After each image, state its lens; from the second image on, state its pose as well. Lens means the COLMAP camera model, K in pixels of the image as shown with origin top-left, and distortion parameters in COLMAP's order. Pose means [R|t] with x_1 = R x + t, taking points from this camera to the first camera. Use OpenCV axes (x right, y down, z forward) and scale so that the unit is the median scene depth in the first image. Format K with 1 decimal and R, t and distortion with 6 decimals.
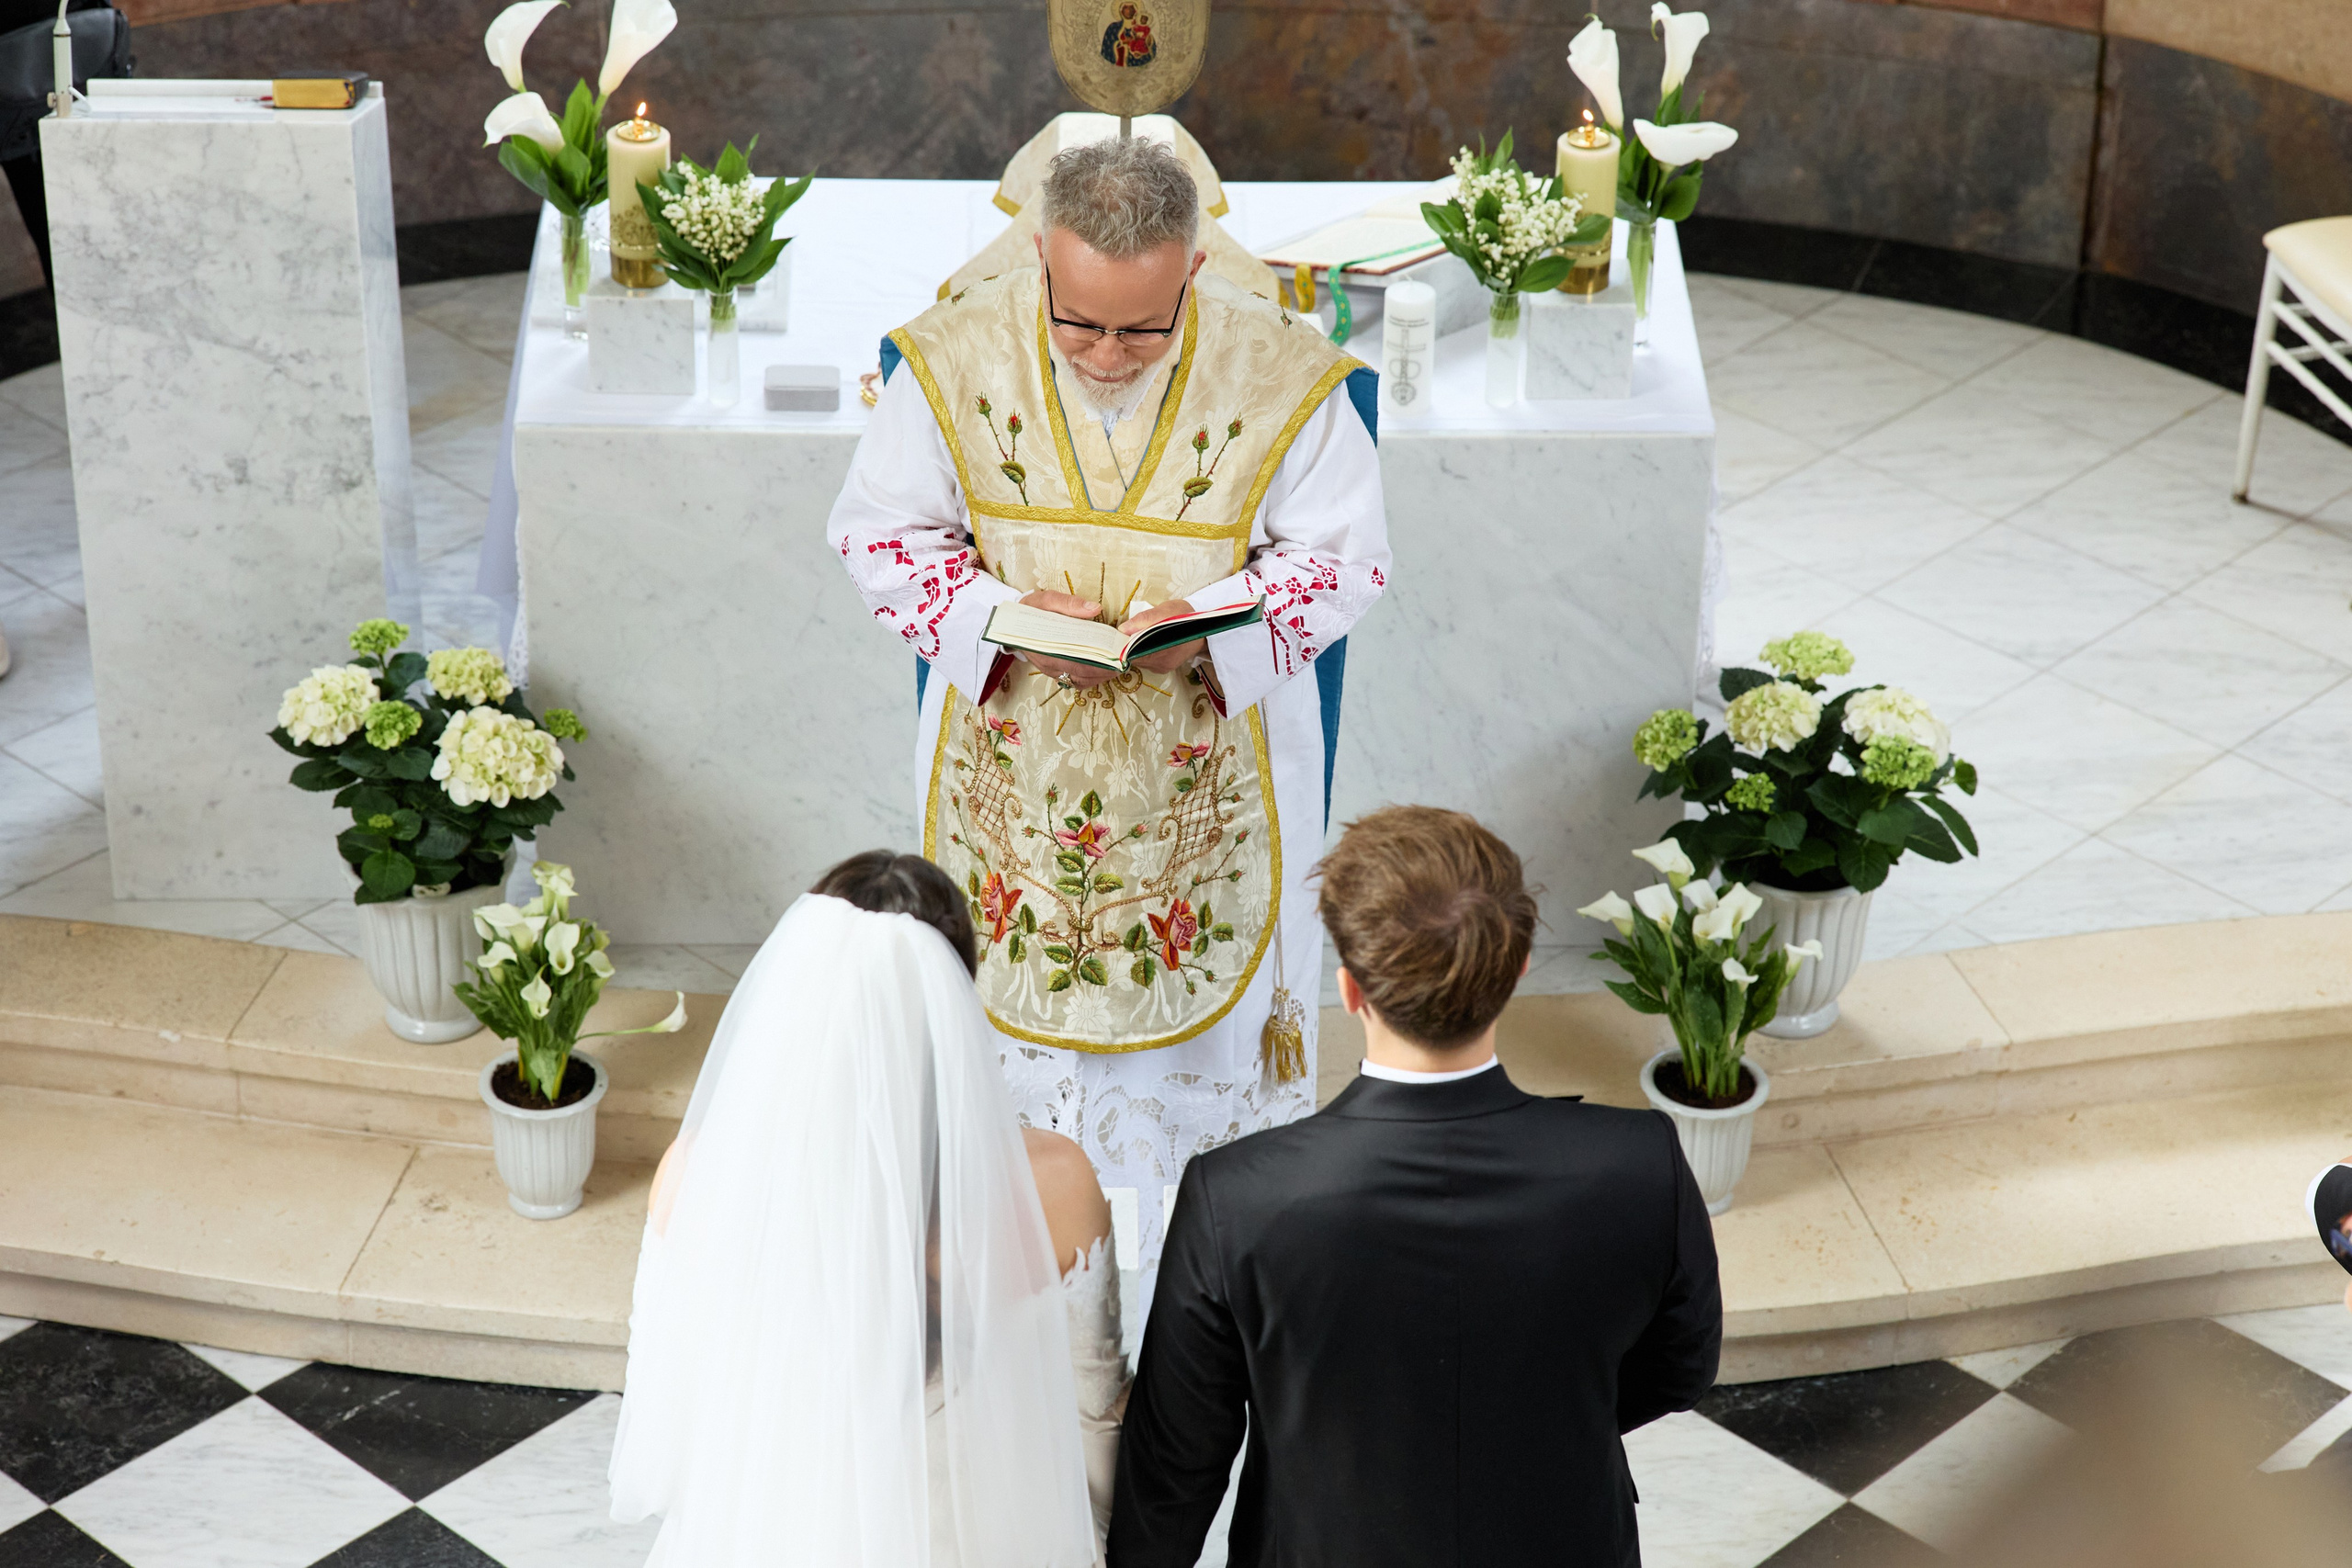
lens RADIAL K [[5867.2, 0, 1171.8], [0, 5867.2, 797.3], [0, 0, 1]] dist [1.248897, -13.643518]
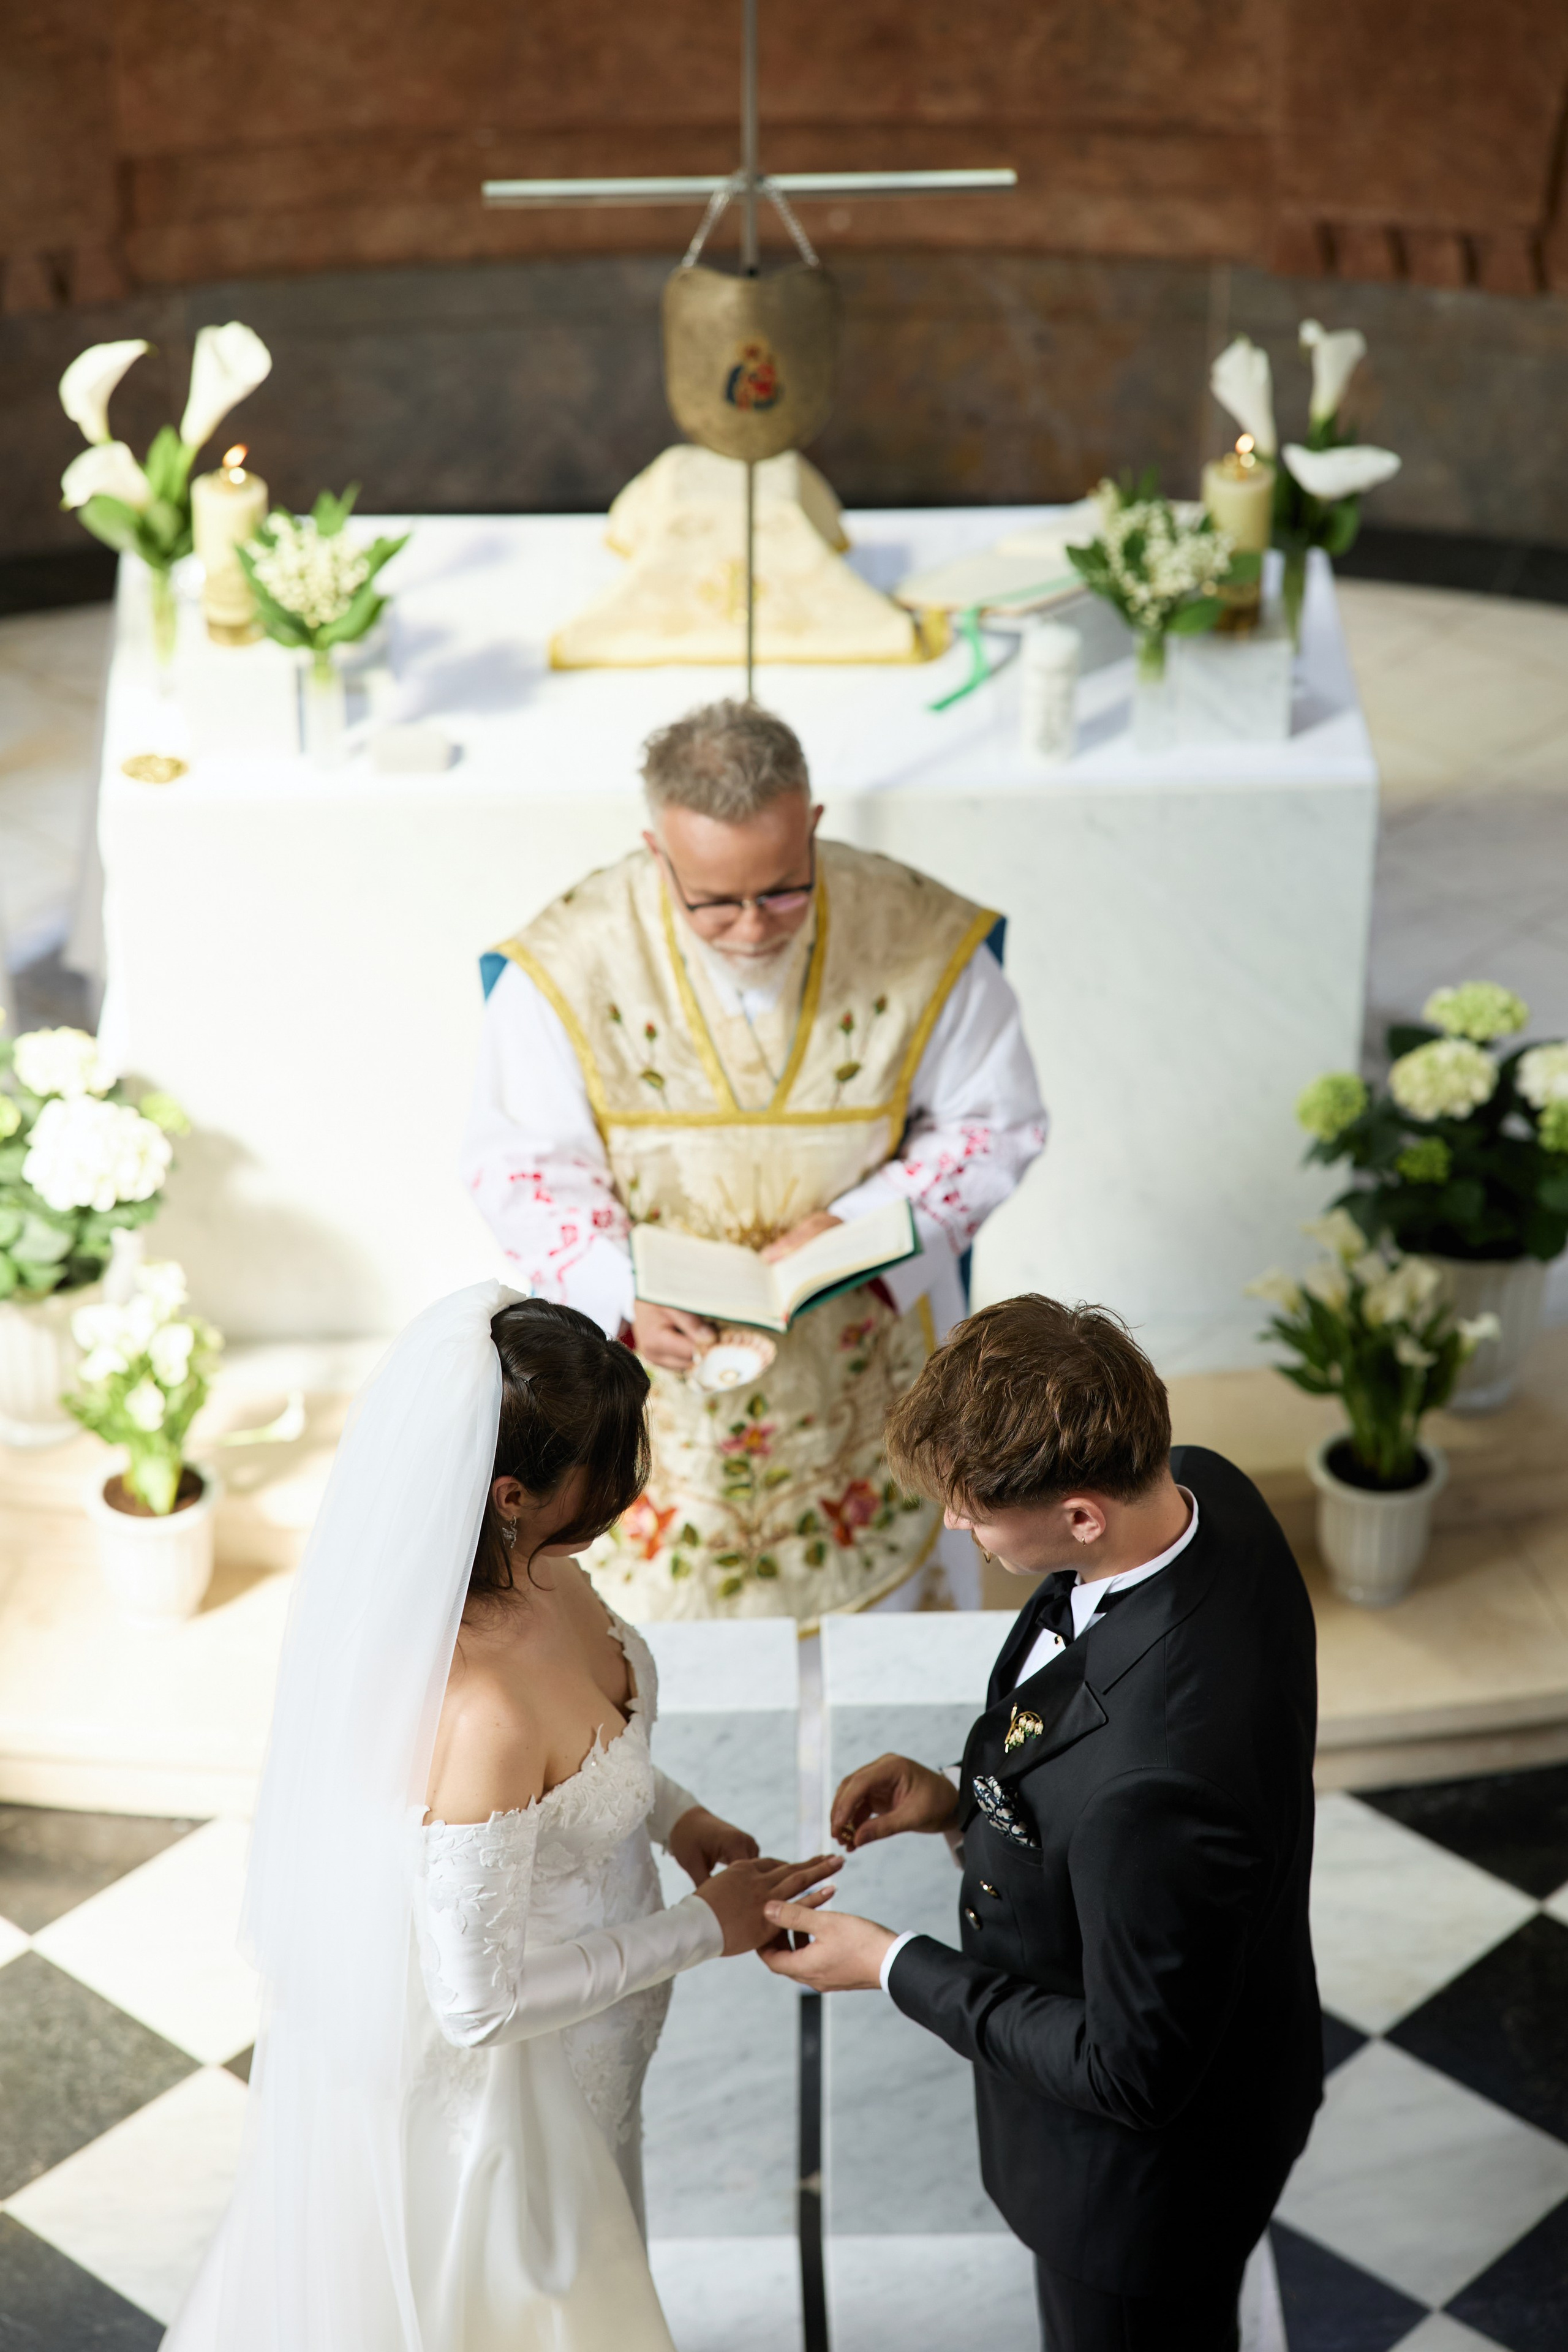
lens RADIAL K [[5867.8, 0, 776.6], [0, 5867.8, 1191.6], [0, 0, 1]] dist [1.248897, -13.643518]
pose [[0.999746, -0.021589, 0.006540, -0.011563], [0.021400, 0.999386, 0.027740, -0.024137], [-0.007135, -0.027593, 0.999594, 0.053158]]
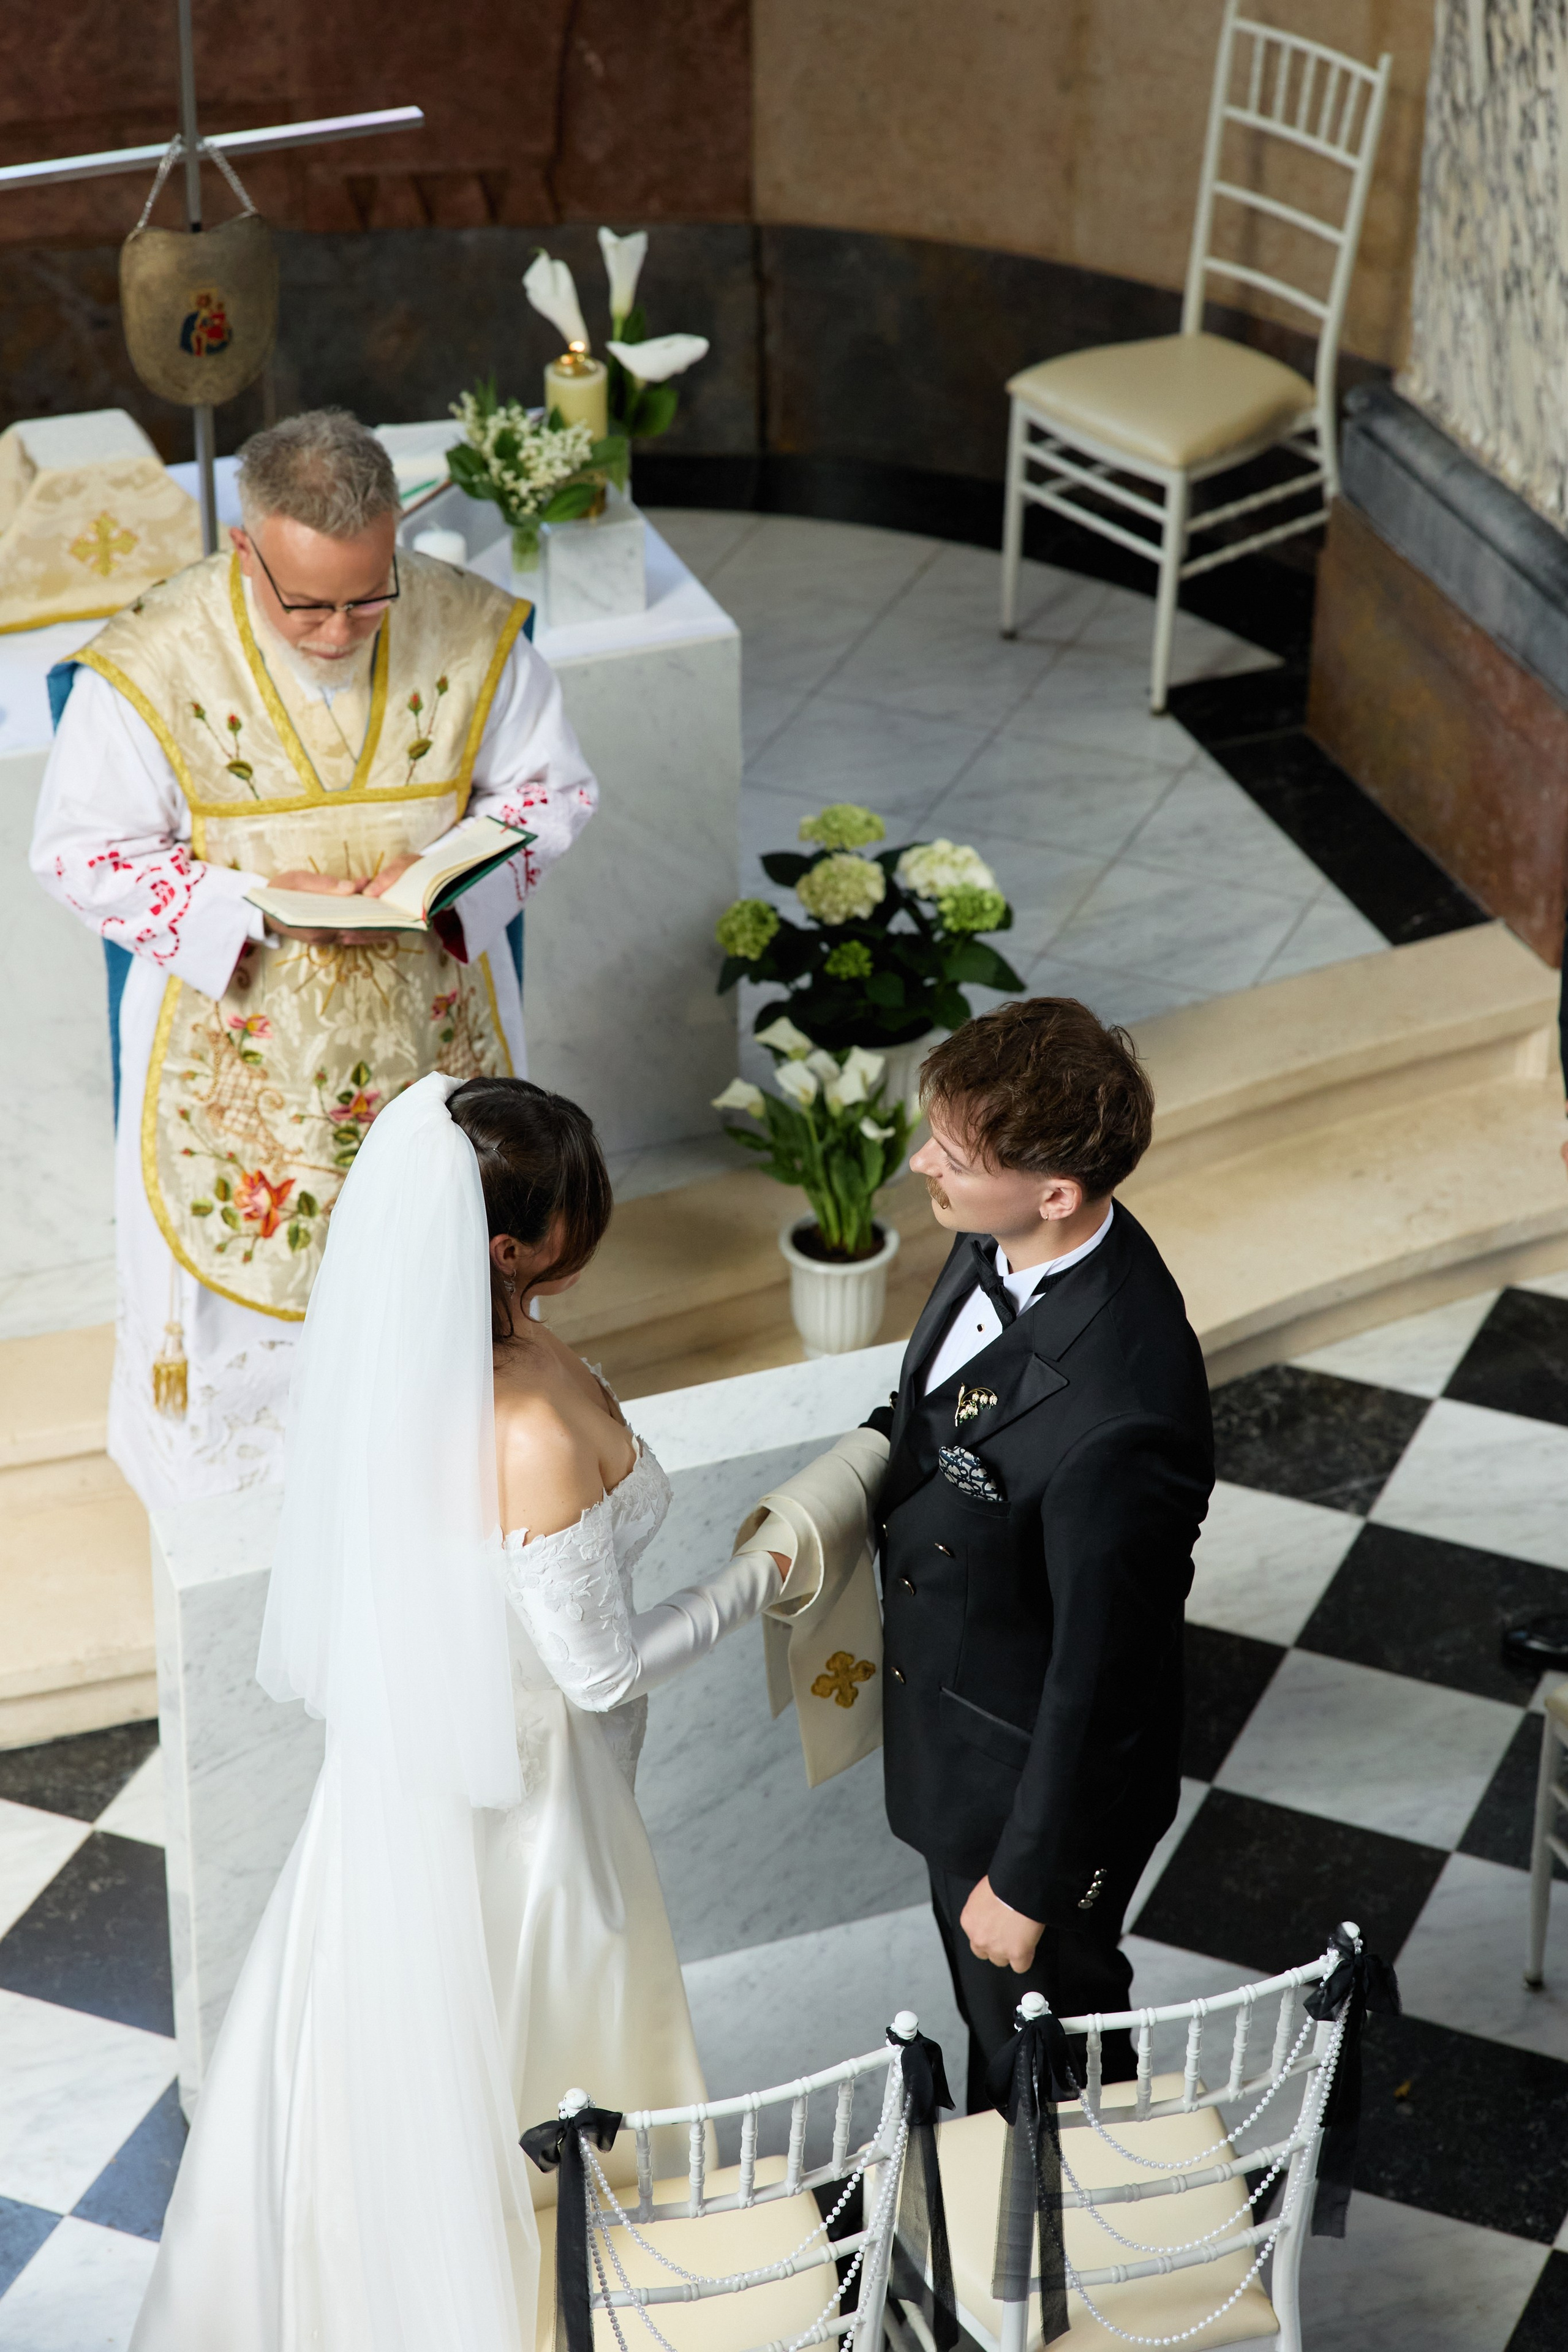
lens RADIAL K [[5867.8, 0, 776.6], [0, 5867.8, 1191.6], [0, 0, 1]] dist [1.248897, -13.643518]
pose [[0.936172, -0.197185, 0.291033, -0.226135], [0.191653, 0.980303, 0.047696, -0.012937], [-0.294706, 0.011126, 0.955523, 0.000438]]
